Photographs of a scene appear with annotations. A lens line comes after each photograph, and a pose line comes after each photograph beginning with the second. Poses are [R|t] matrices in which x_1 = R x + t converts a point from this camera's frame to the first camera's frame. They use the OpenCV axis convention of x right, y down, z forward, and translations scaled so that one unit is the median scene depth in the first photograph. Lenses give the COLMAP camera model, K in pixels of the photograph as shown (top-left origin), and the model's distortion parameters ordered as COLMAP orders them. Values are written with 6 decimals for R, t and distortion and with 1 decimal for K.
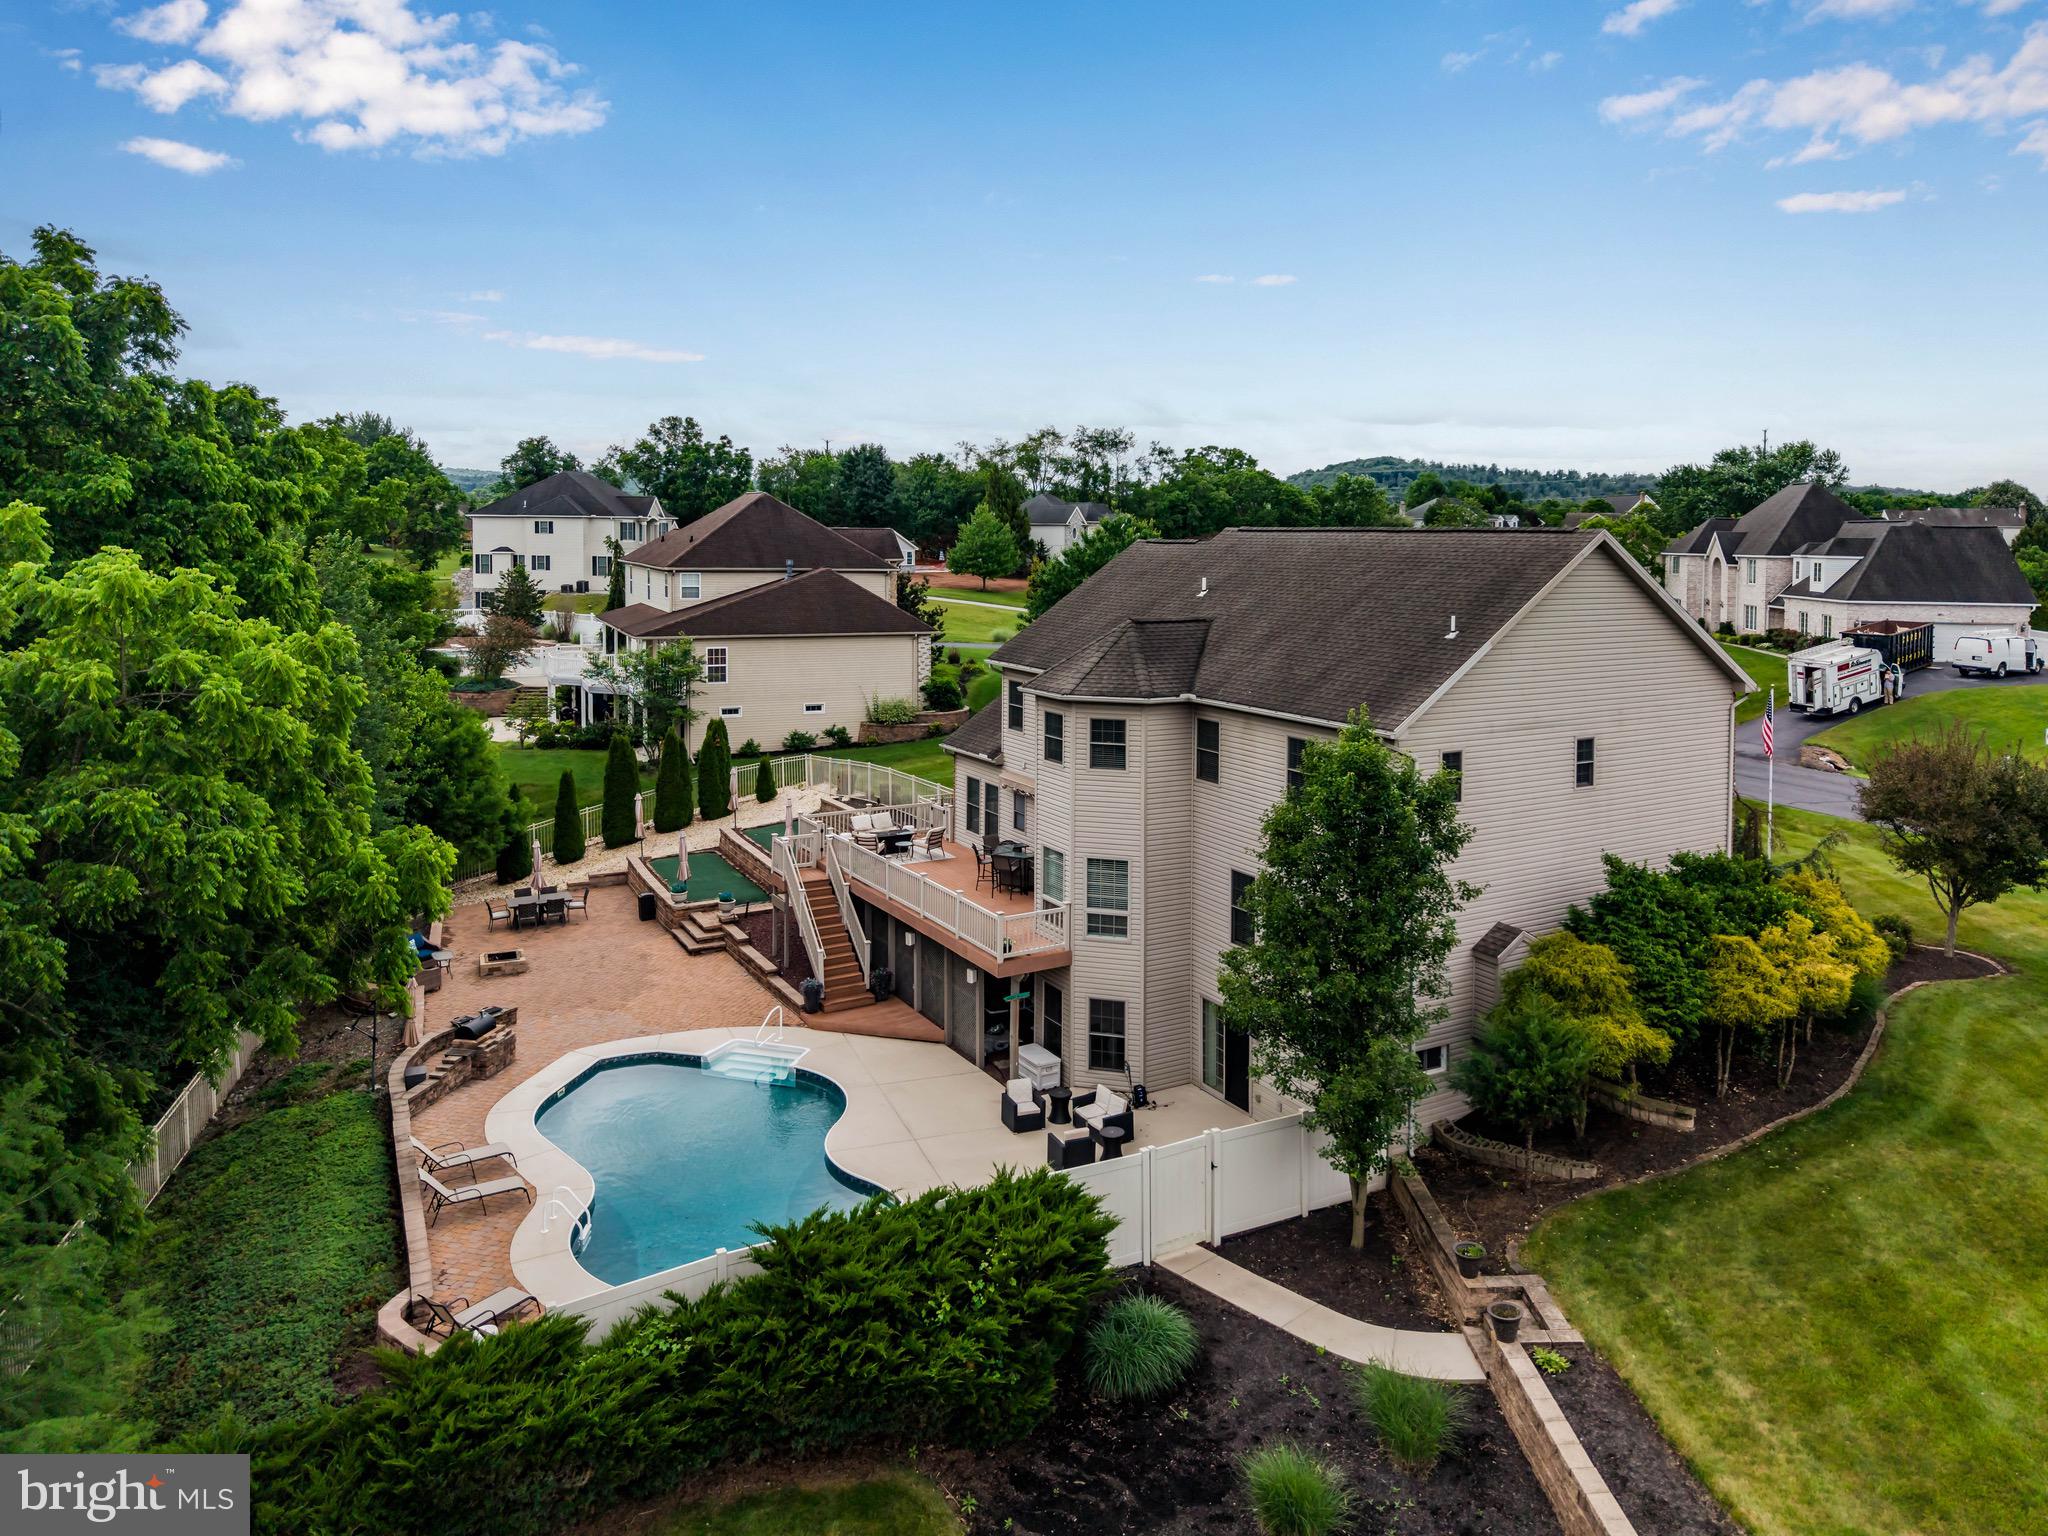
lens RADIAL K [[1431.9, 0, 1086.1], [0, 1431.9, 611.9], [0, 0, 1]] dist [0.024961, -0.028212]
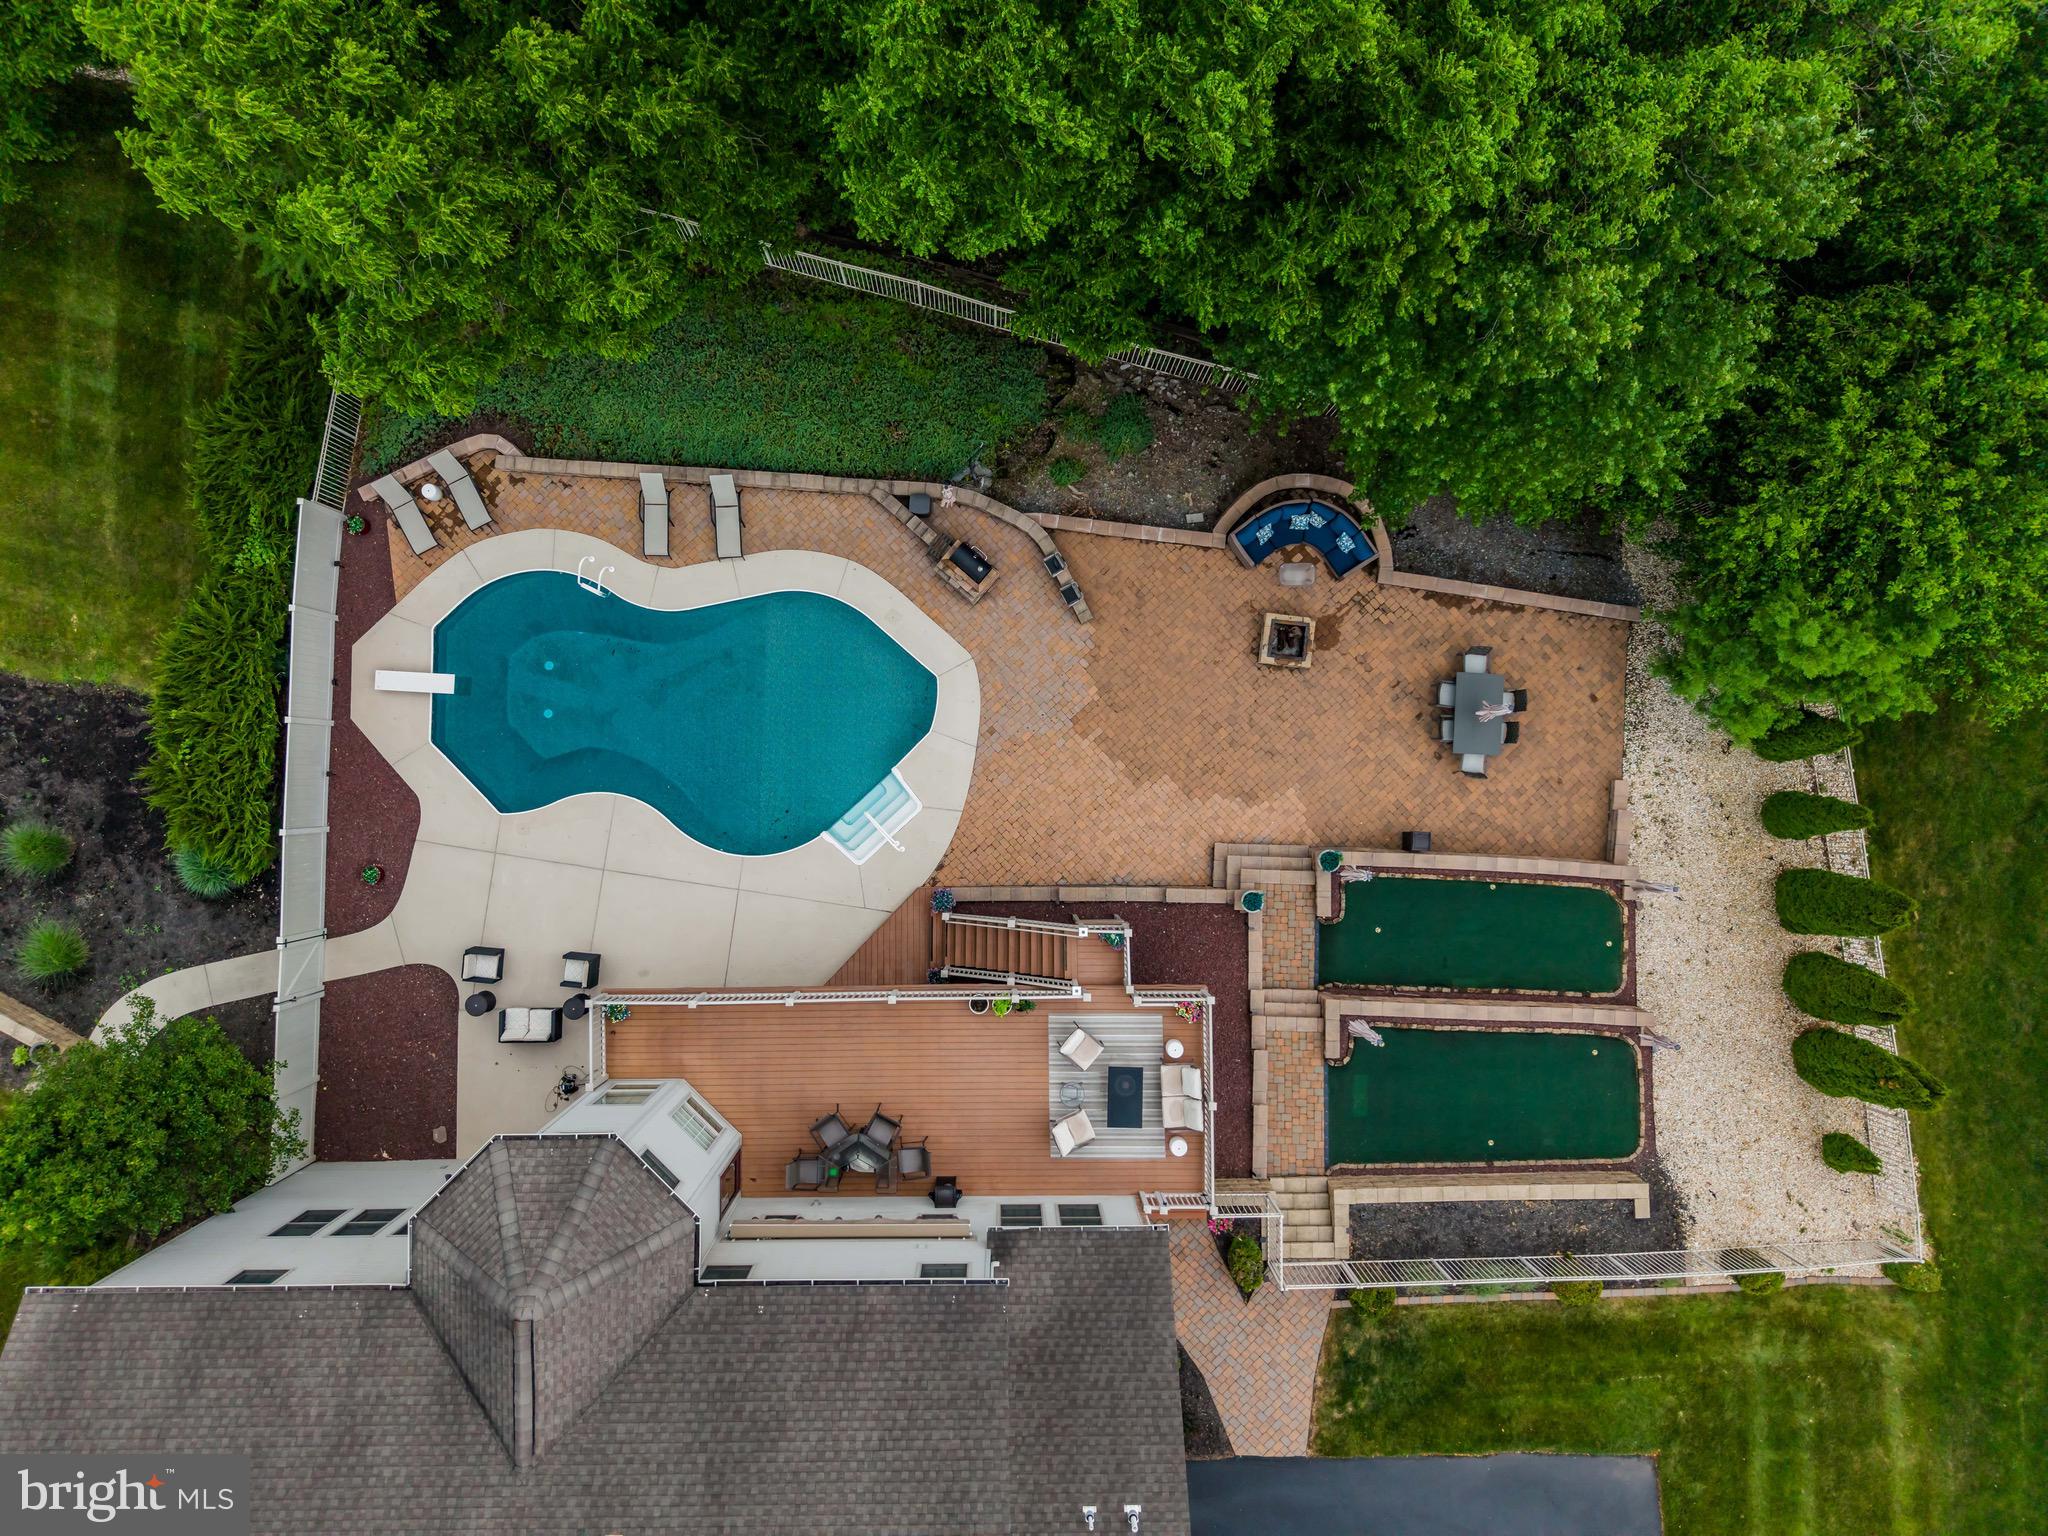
lens RADIAL K [[1367.9, 0, 1032.7], [0, 1367.9, 759.8], [0, 0, 1]] dist [0.022712, -0.024079]
pose [[-0.514251, 0.857105, -0.030290, -0.308972], [-0.073238, -0.008699, 0.997277, -0.677650], [0.854507, 0.515069, 0.067246, 1.076229]]
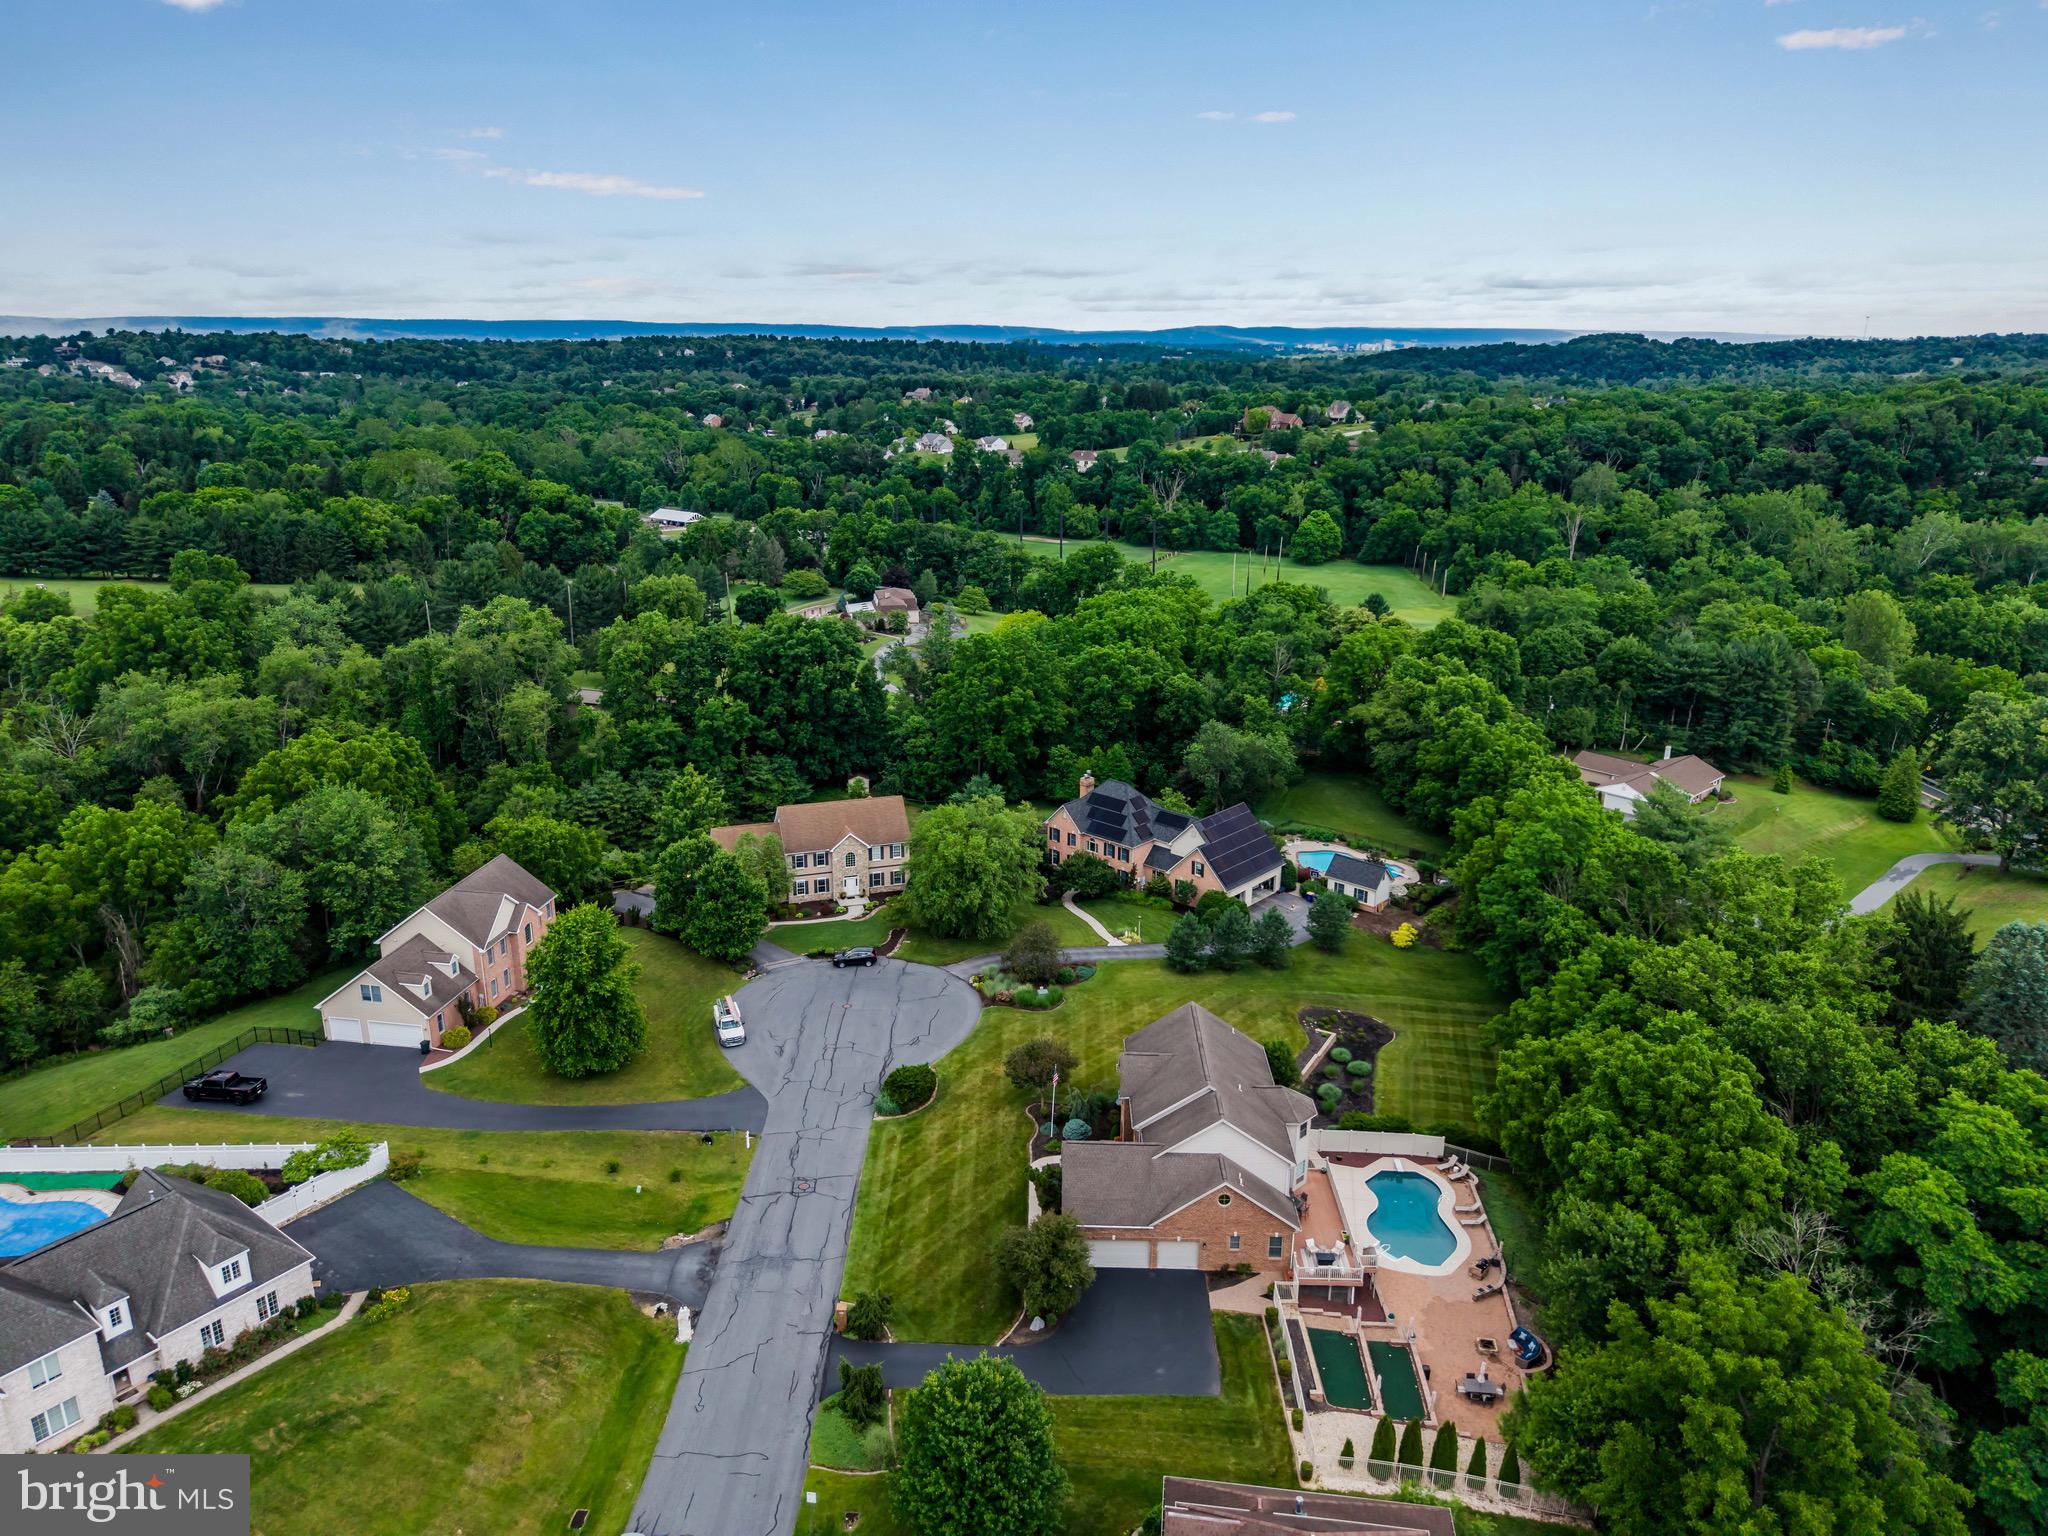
lens RADIAL K [[1367.9, 0, 1031.8], [0, 1367.9, 769.1], [0, 0, 1]] dist [0.022712, -0.024079]
pose [[-0.844931, -0.177572, 0.504540, -0.927377], [0.009916, 0.937922, 0.346705, -1.755397], [-0.534784, 0.297945, -0.790718, 3.597855]]
